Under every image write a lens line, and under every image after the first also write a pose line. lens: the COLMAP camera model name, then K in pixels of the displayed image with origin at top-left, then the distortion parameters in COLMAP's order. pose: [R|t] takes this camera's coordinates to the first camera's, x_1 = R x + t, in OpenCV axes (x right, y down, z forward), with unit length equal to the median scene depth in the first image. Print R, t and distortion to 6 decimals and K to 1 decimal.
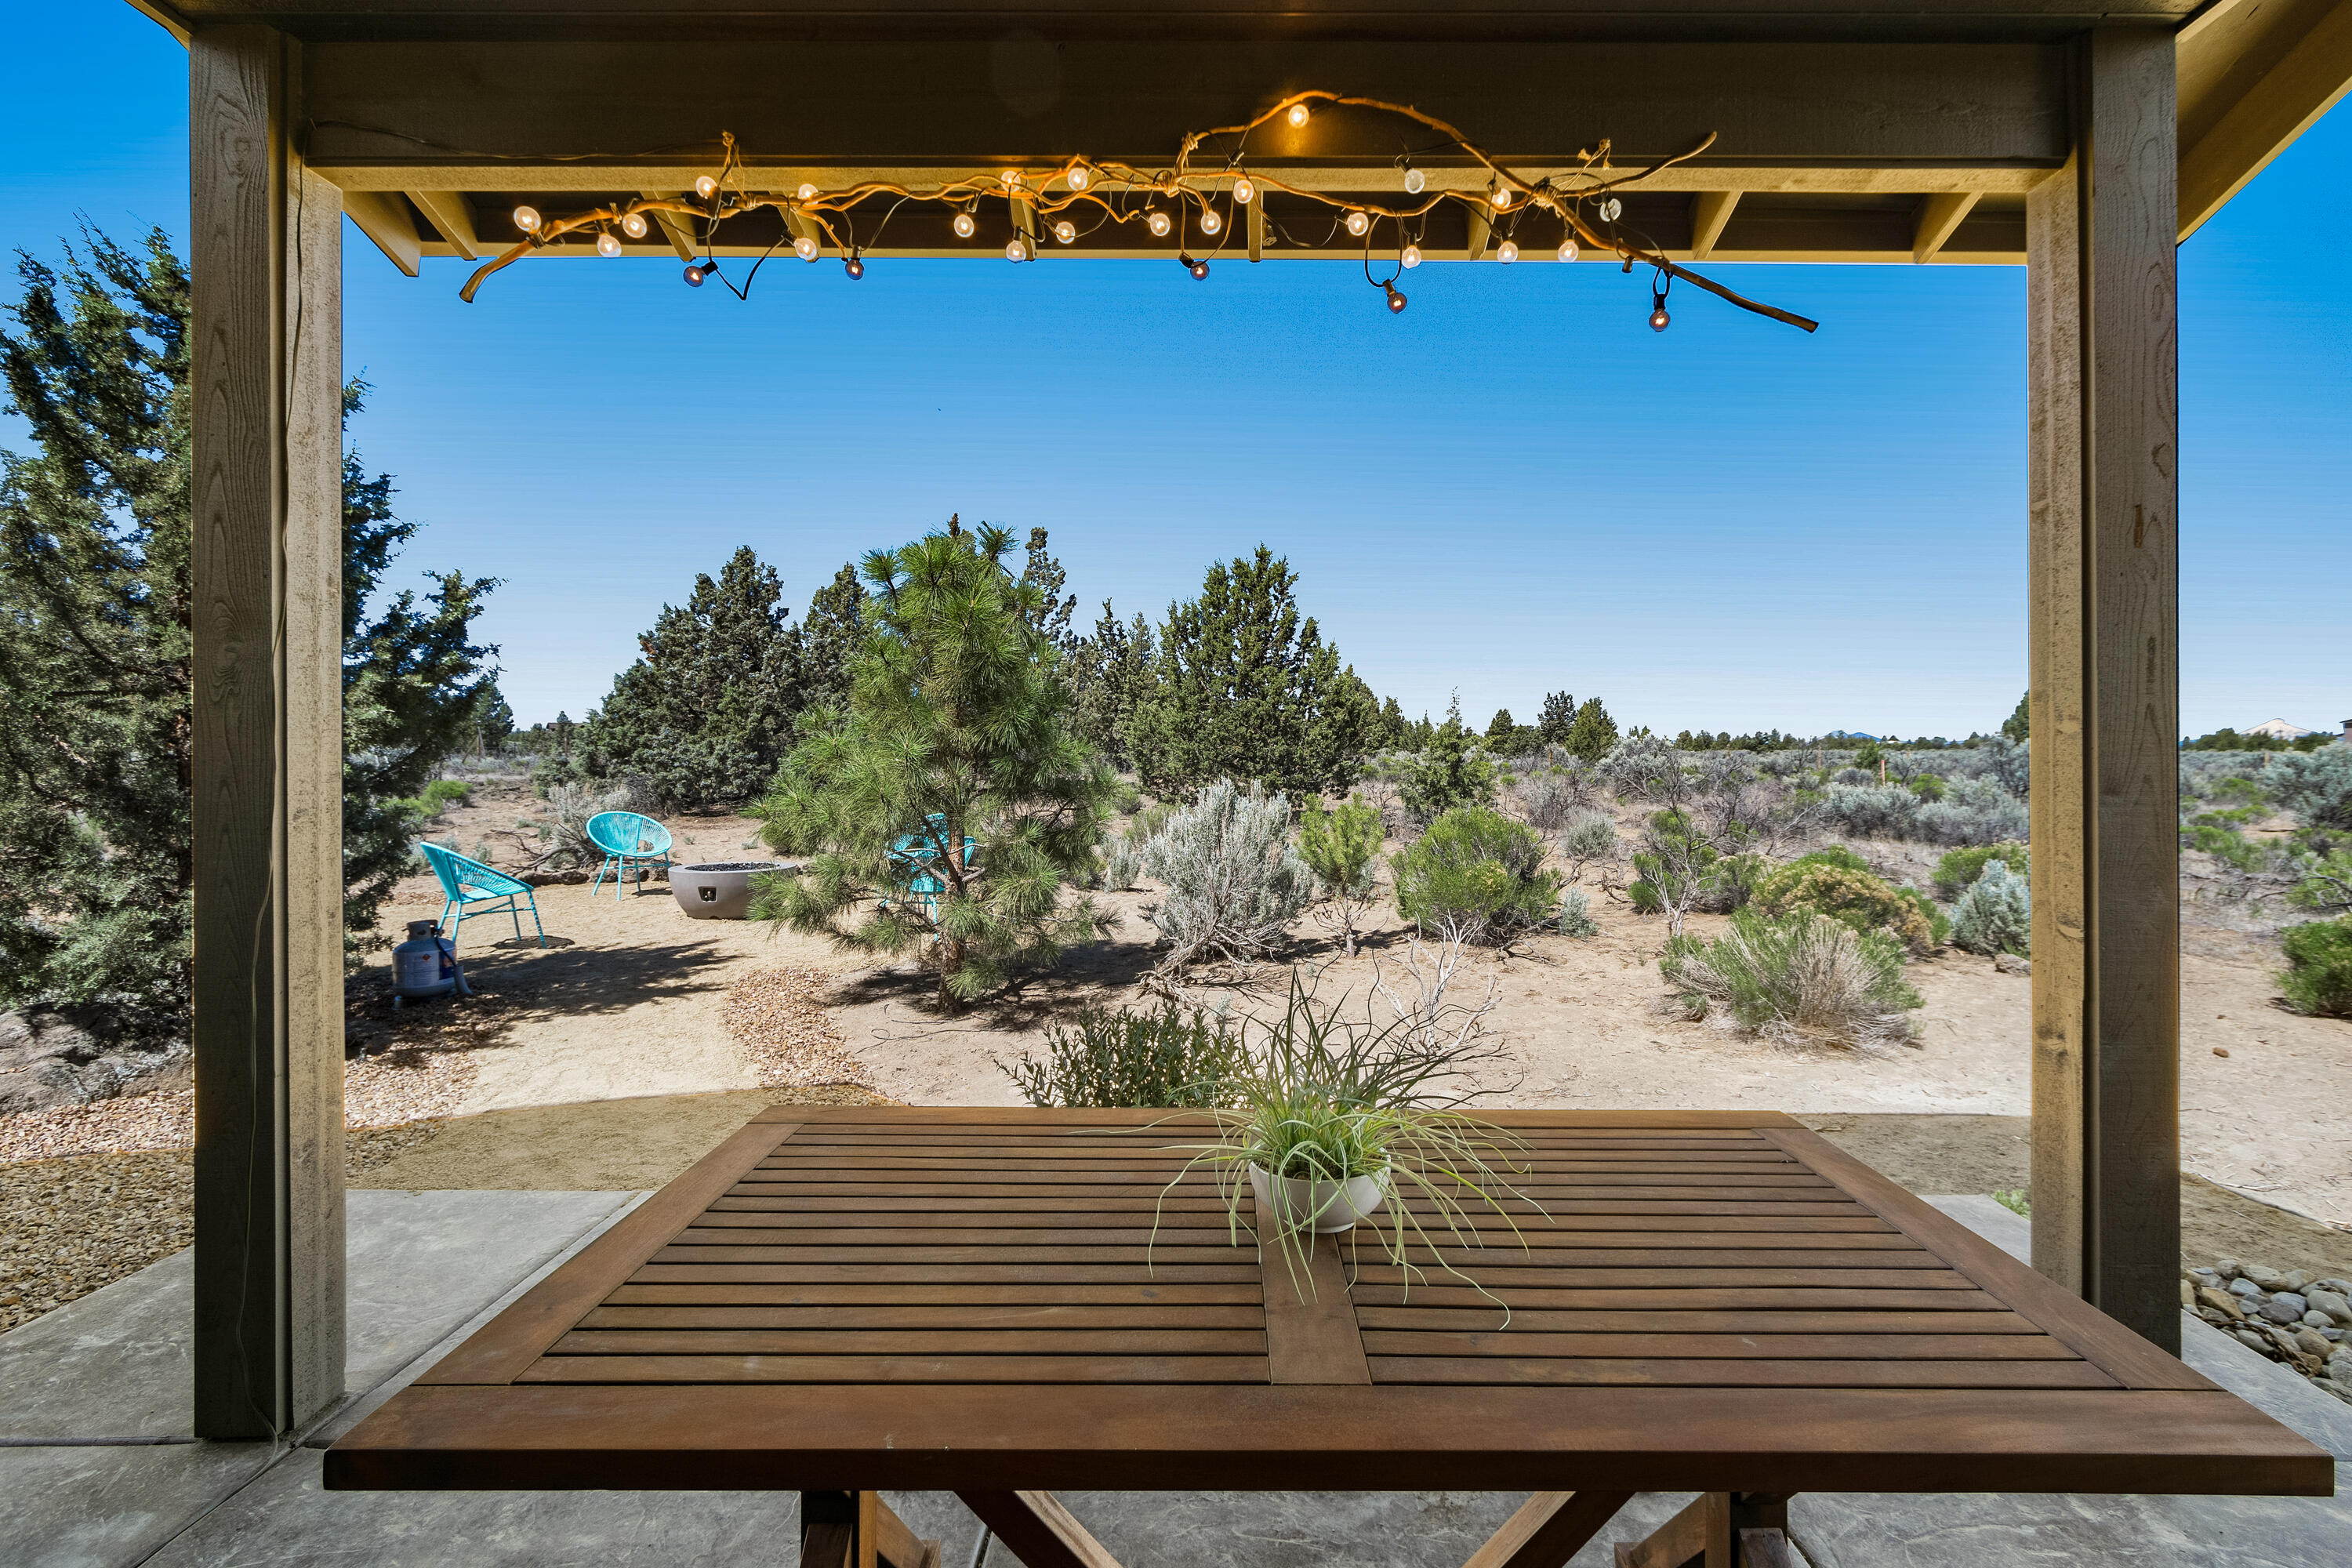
lens RADIAL K [[1067.8, 0, 1231.5], [0, 1067.8, 745.2], [0, 0, 1]] dist [-0.004235, -0.000849]
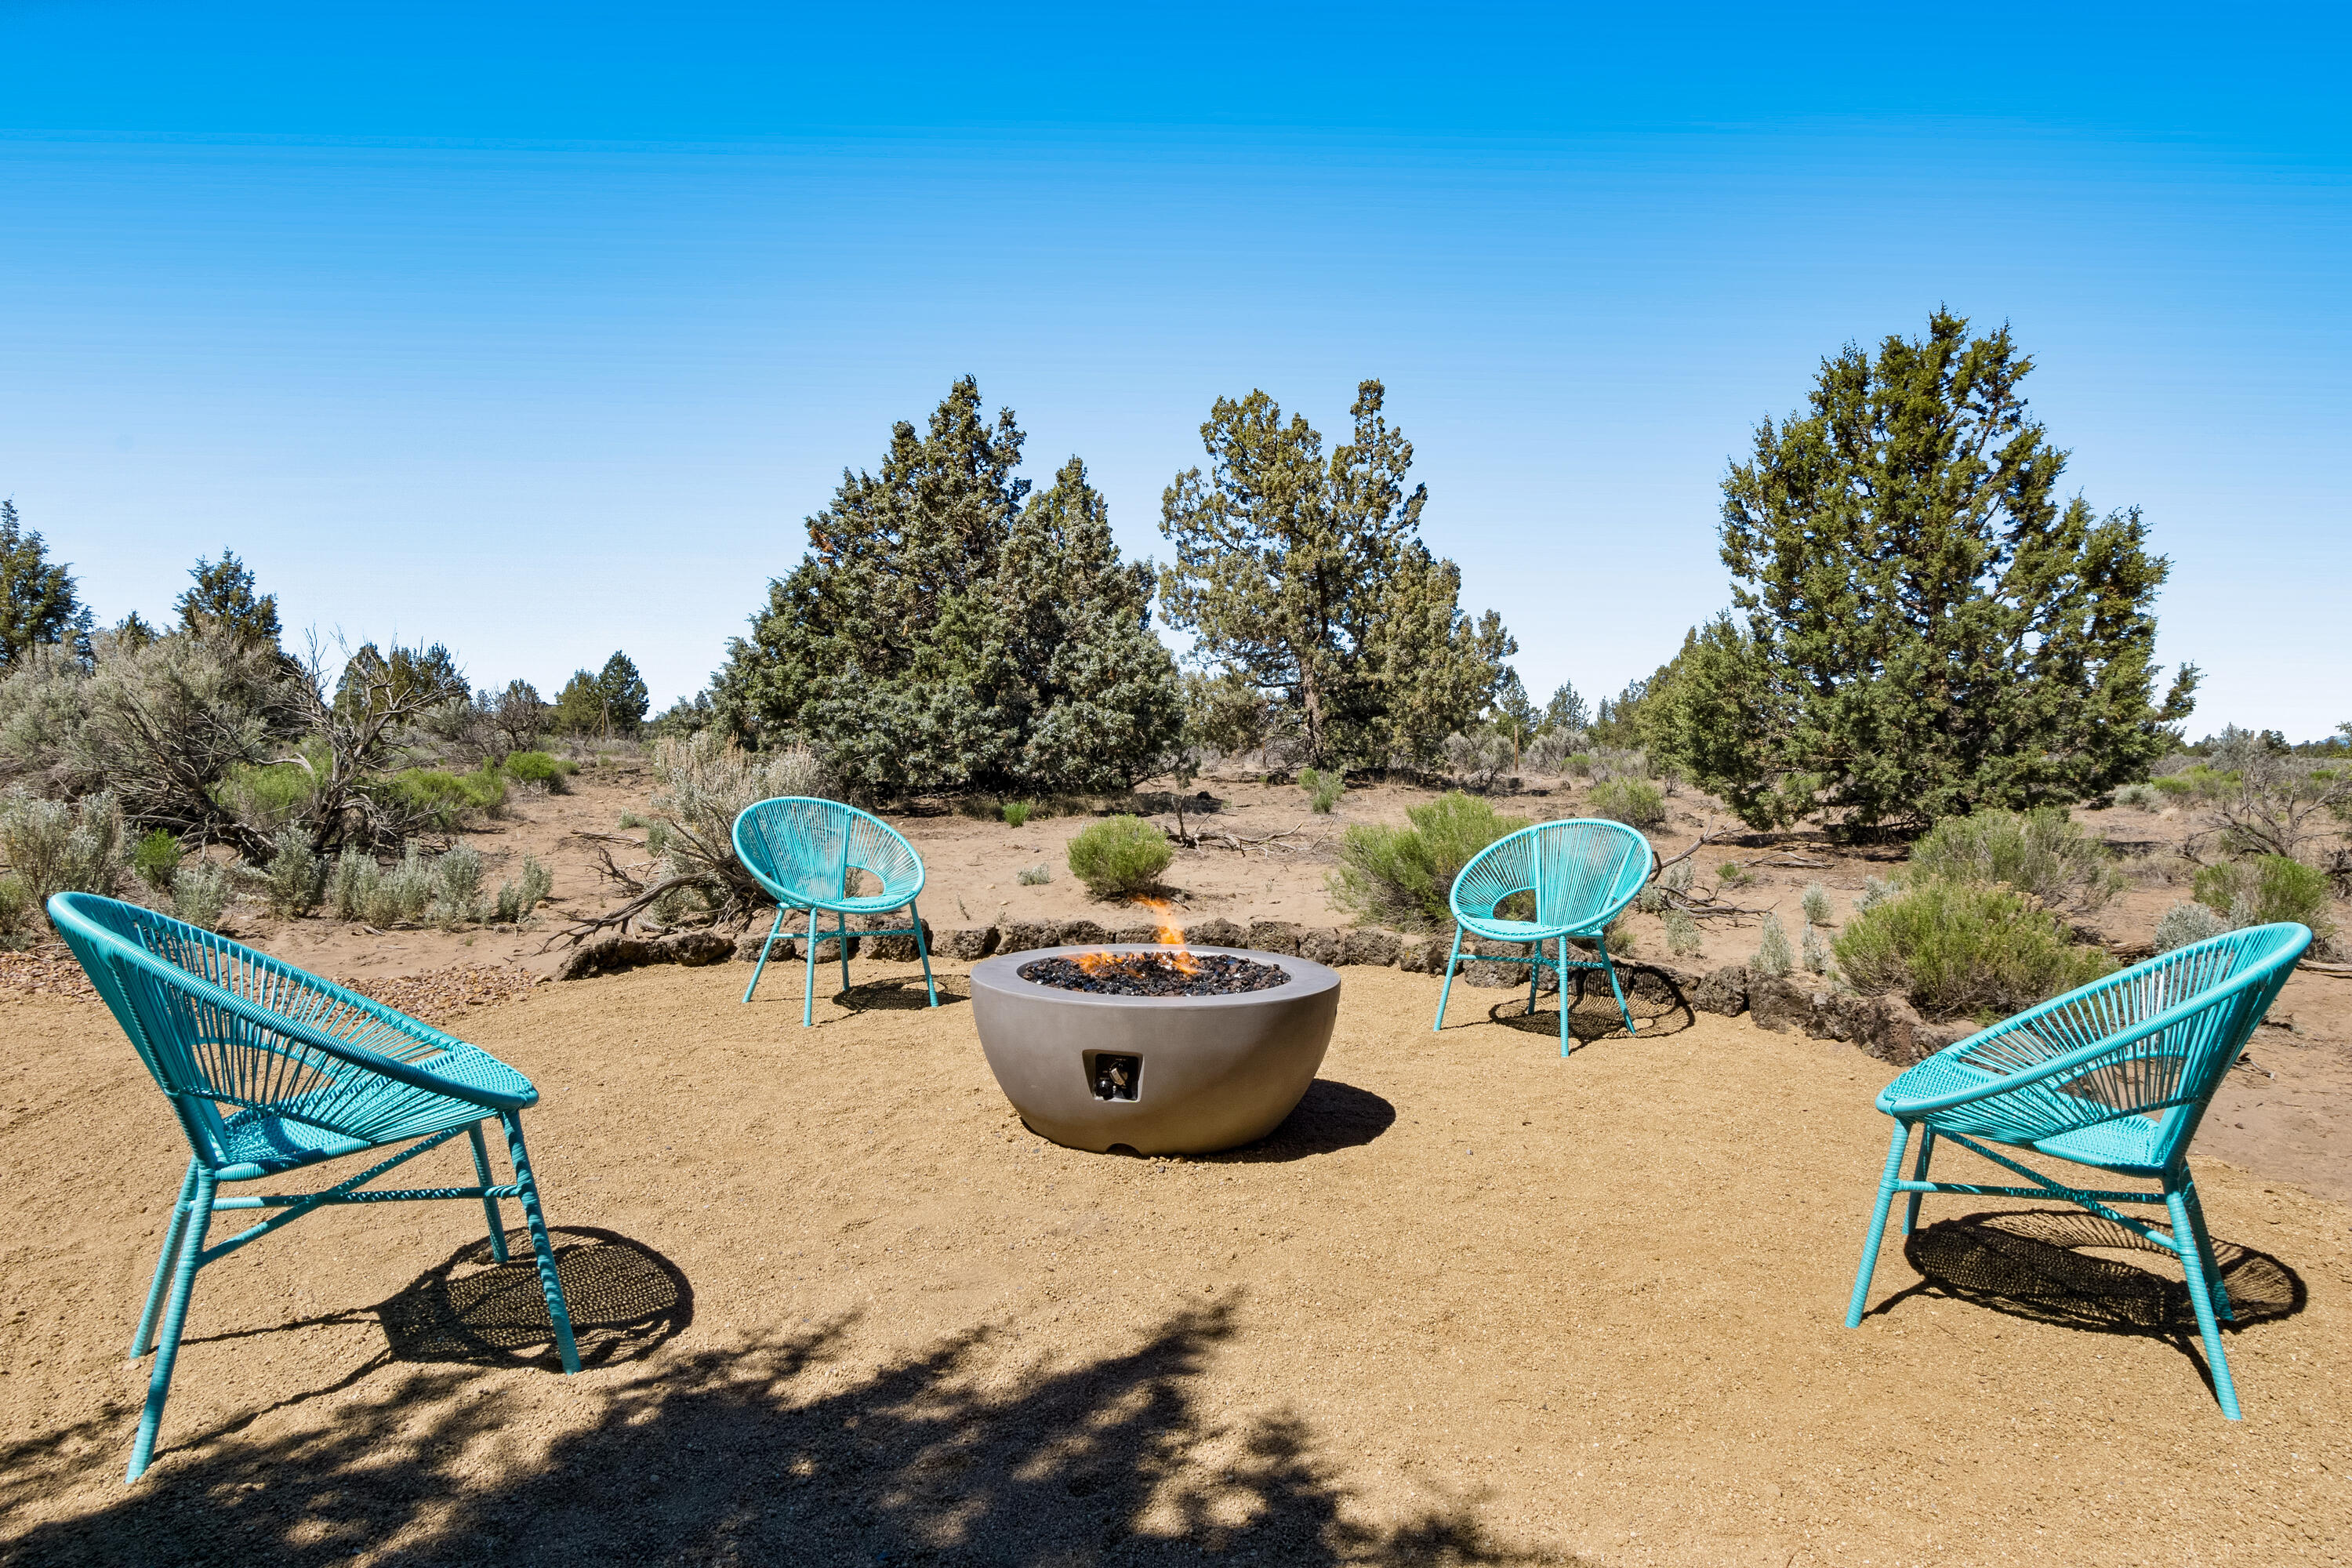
lens RADIAL K [[1242.3, 0, 1179.0], [0, 1242.3, 767.3], [0, 0, 1]] dist [-0.003920, -0.000109]
pose [[0.981206, 0.015270, -0.192359, -0.213593], [-0.012078, 0.999769, 0.017755, 0.025378], [0.192586, -0.015097, 0.981164, 0.349757]]
